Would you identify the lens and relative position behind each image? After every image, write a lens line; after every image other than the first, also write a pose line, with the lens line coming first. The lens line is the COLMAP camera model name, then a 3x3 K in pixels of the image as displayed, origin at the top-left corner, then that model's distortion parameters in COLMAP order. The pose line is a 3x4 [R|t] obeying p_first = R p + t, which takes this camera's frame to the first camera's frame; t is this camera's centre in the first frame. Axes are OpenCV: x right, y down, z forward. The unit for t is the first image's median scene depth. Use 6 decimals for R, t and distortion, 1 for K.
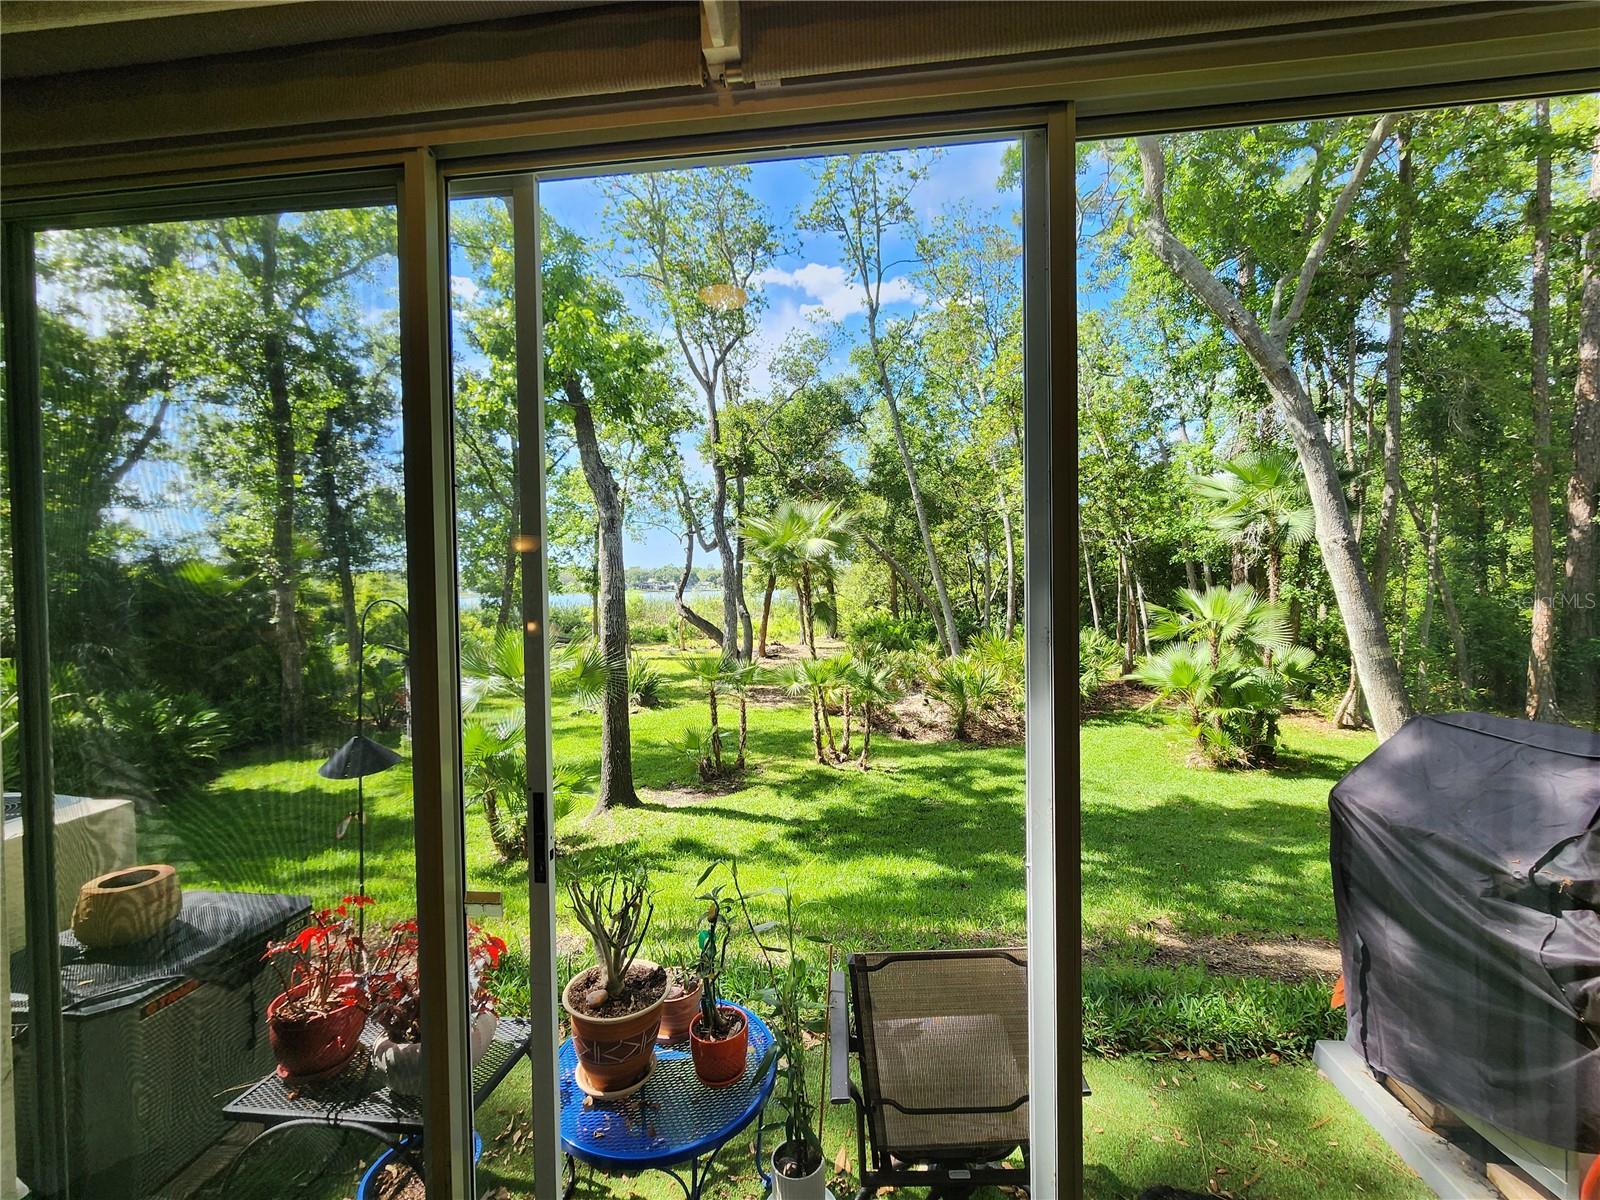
lens RADIAL K [[663.2, 0, 799.0], [0, 663.2, 599.8], [0, 0, 1]] dist [-0.001785, 0.001464]
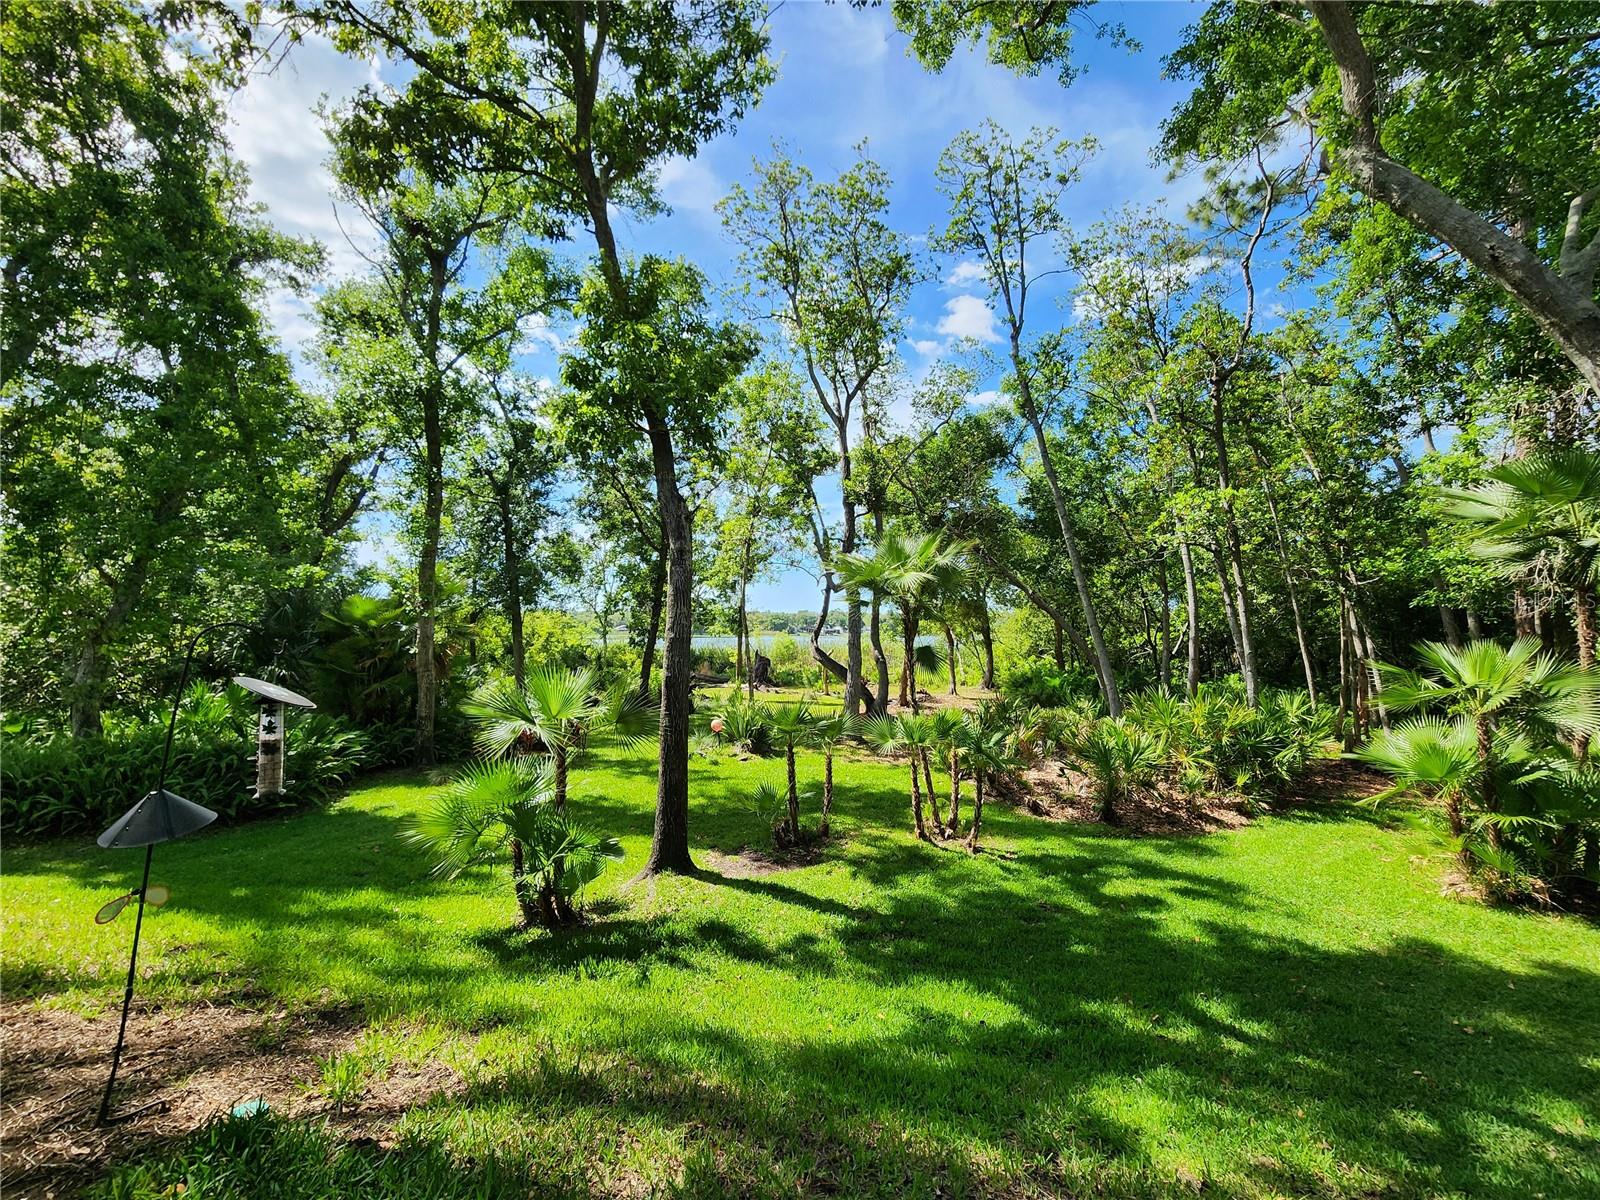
lens RADIAL K [[663.2, 0, 802.4], [0, 663.2, 600.0], [0, 0, 1]] dist [-0.001785, 0.001464]
pose [[0.969851, 0.010020, -0.243494, 0.063488], [-0.026509, 0.997563, -0.064535, 0.002007], [0.242254, 0.069044, 0.967753, 0.088819]]
